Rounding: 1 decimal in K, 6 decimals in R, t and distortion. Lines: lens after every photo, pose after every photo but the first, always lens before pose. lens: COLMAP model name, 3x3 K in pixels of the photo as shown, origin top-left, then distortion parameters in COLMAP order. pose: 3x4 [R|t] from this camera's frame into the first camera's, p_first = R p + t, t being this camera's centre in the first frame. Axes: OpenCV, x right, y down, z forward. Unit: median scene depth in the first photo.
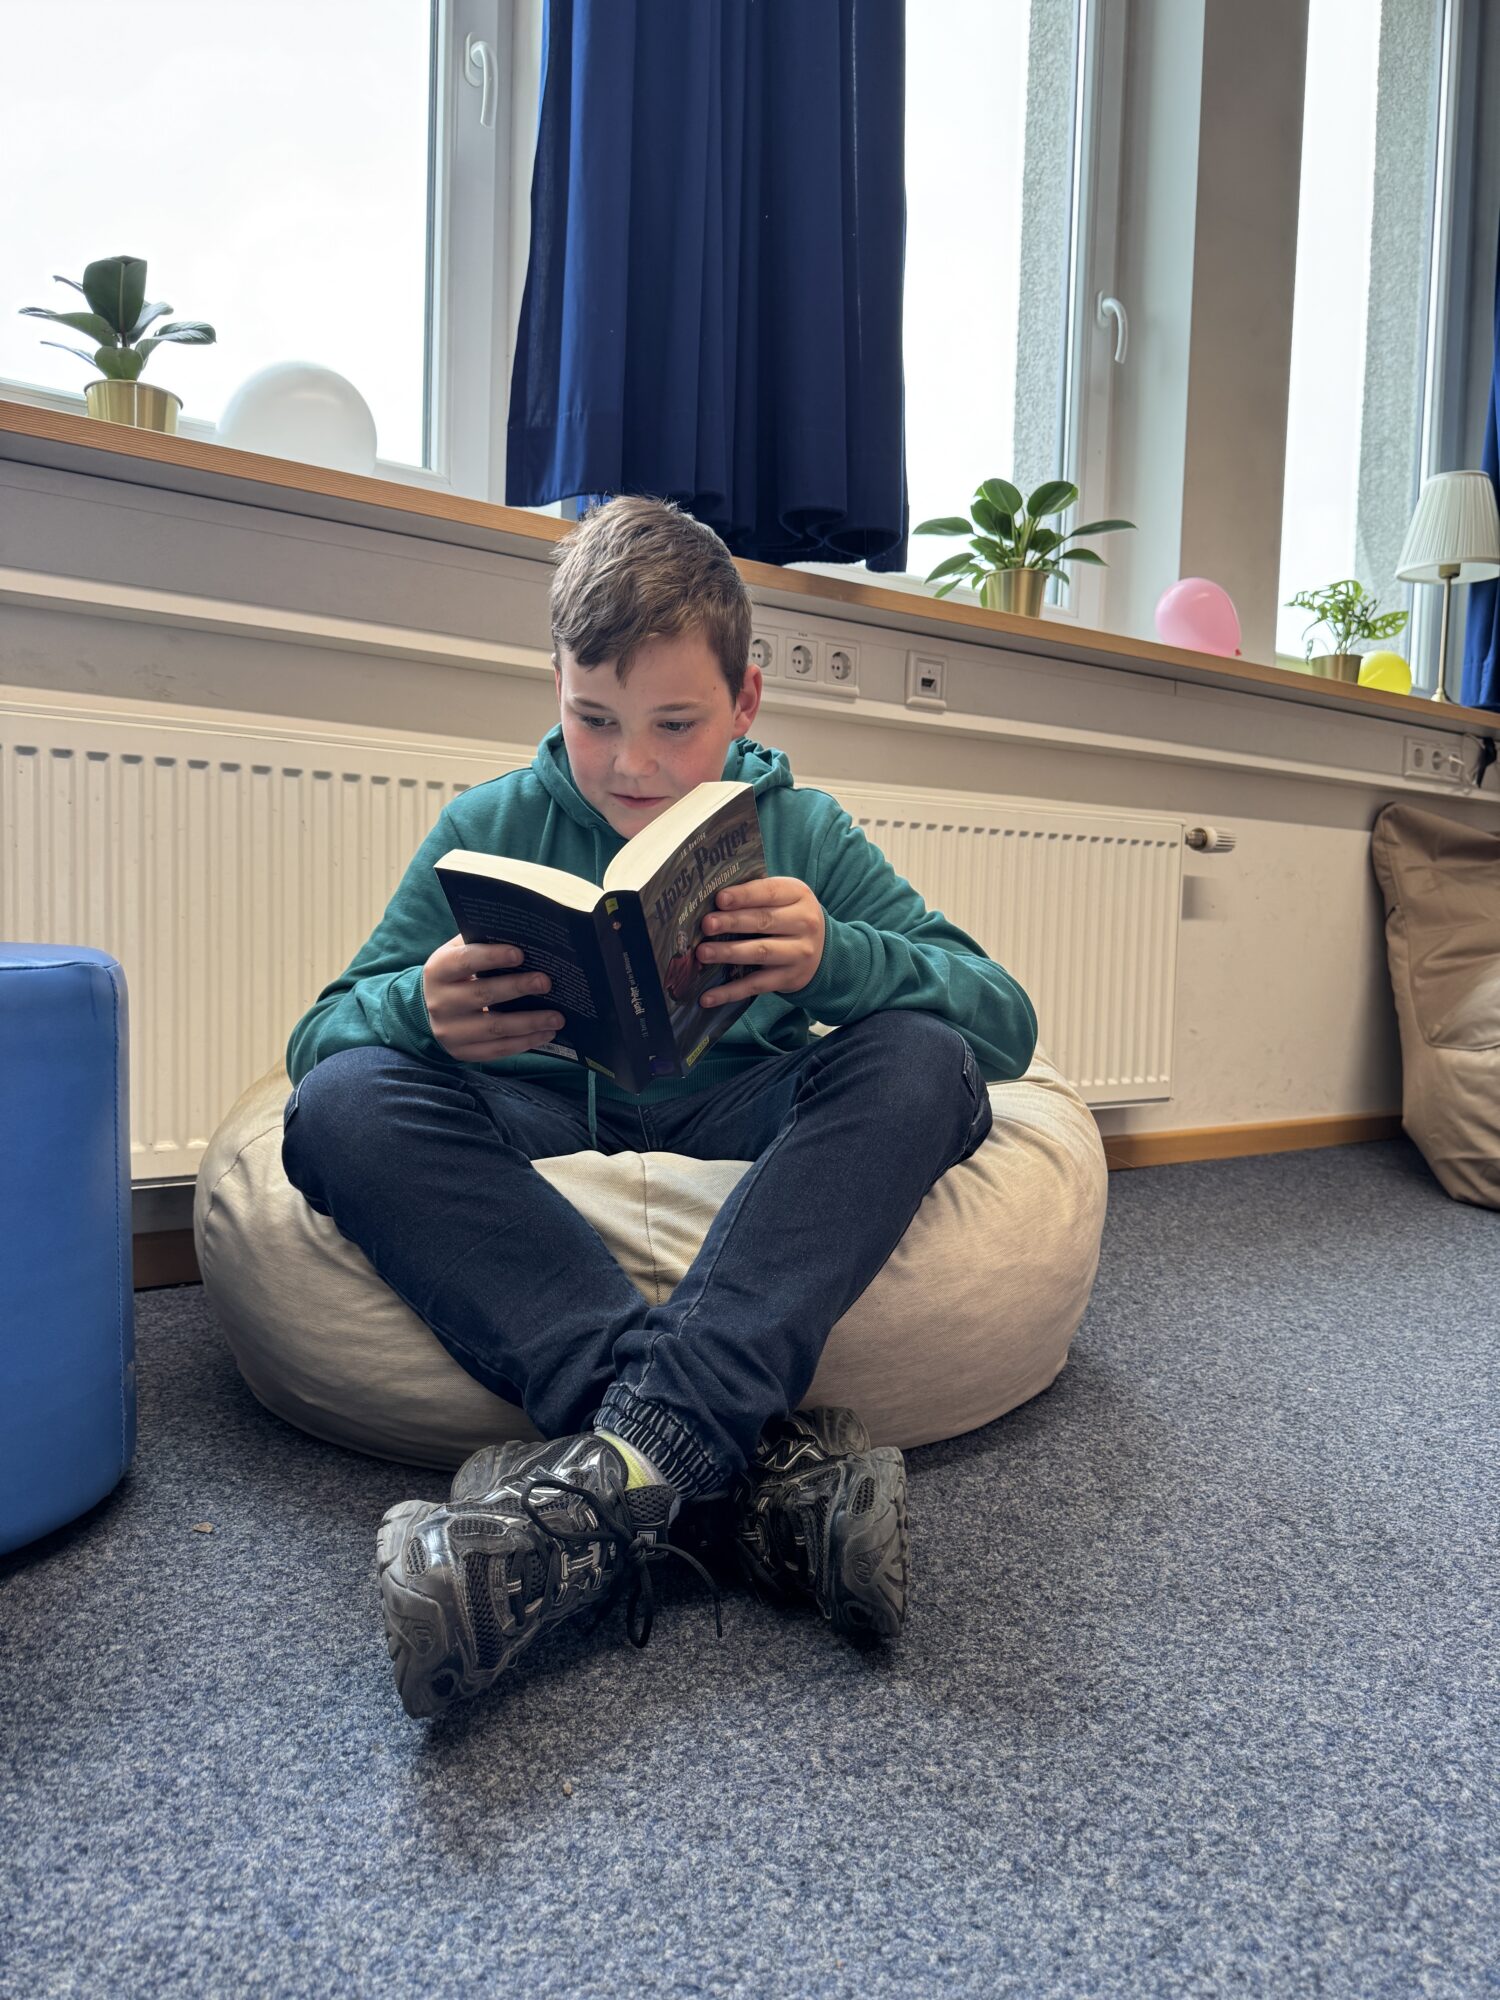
lens RADIAL K [[1412.0, 0, 753.9], [0, 1412.0, 998.4], [0, 0, 1]] dist [-0.008786, -0.005430]
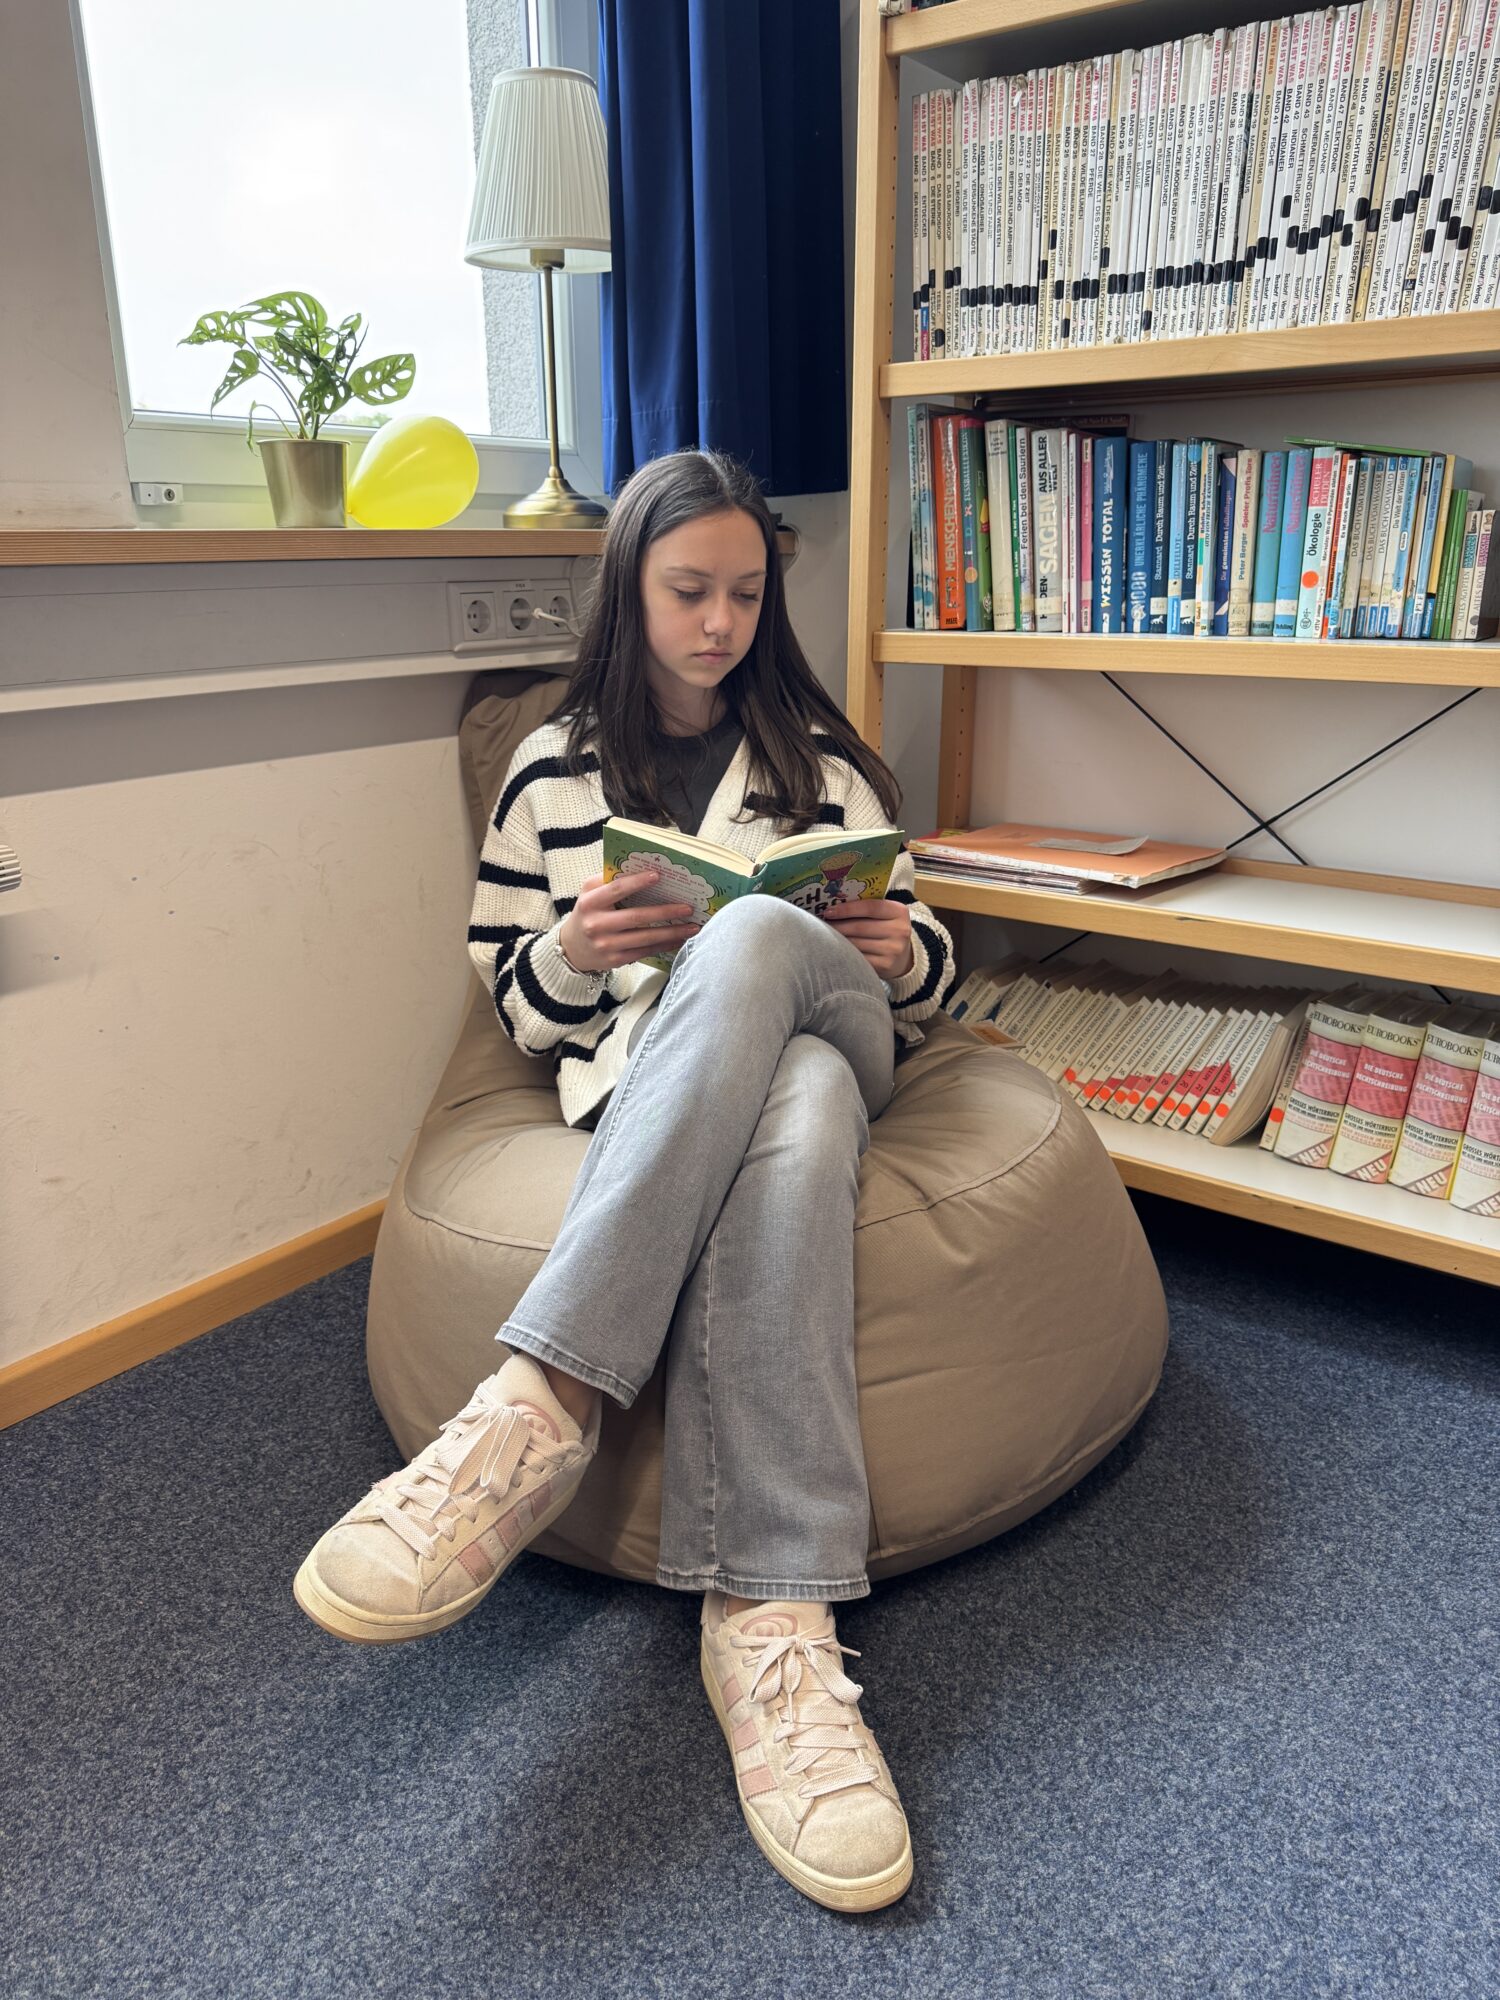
lens RADIAL K [[1412.0, 0, 740.4], [0, 1412.0, 1005.5], [0, 0, 1]] dist [-0.008786, -0.005430]
pose [[0.953130, -0.125821, 0.275157, 0.400662], [0.048865, 0.961507, 0.270402, -0.171687], [-0.298587, -0.244282, 0.922590, 0.388739]]
